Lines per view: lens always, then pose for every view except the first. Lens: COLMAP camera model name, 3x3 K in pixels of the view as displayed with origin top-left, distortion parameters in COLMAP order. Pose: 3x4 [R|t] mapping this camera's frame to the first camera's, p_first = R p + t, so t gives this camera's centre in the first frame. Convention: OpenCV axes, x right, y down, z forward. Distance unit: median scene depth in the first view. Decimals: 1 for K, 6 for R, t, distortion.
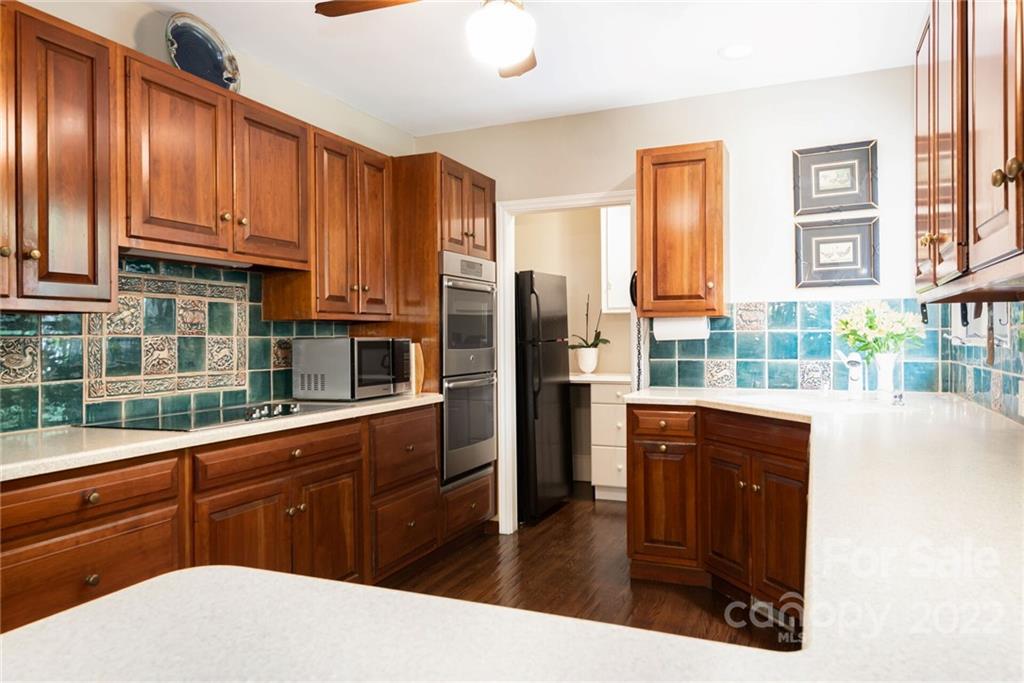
lens RADIAL K [[696.0, 0, 508.9], [0, 696.0, 338.9], [0, 0, 1]] dist [0.001625, -0.000568]
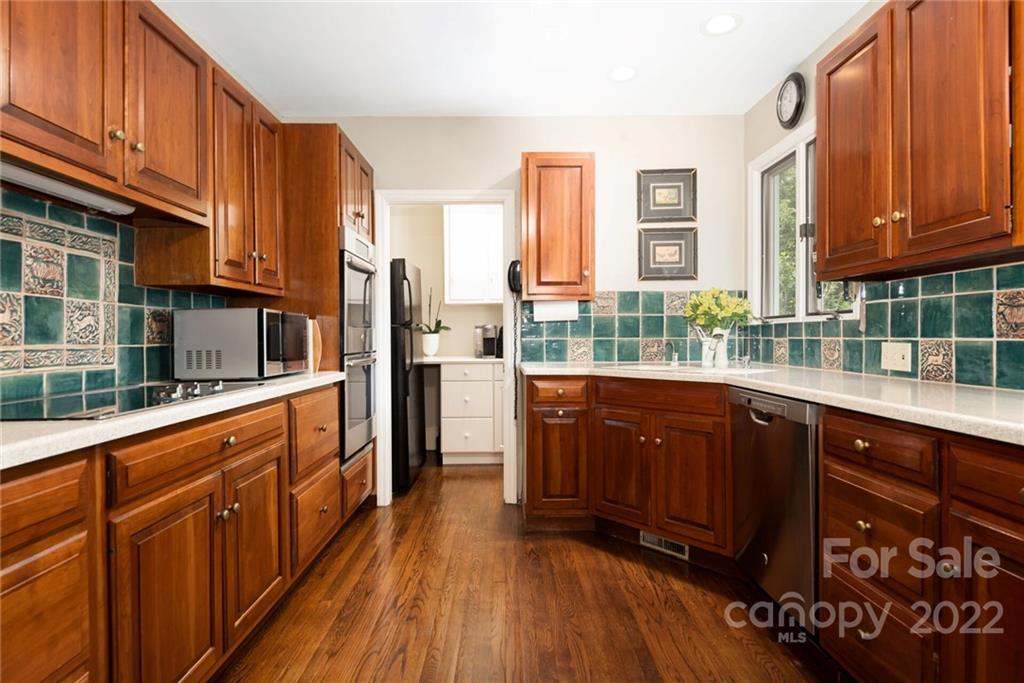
lens RADIAL K [[531.5, 0, 515.5], [0, 531.5, 341.3], [0, 0, 1]] dist [0.000917, -0.006071]
pose [[0.912146, -0.000061, 0.409865, -0.193893], [-0.001675, 0.999991, 0.003876, 0.035130], [-0.409861, -0.004222, 0.912138, 0.234753]]
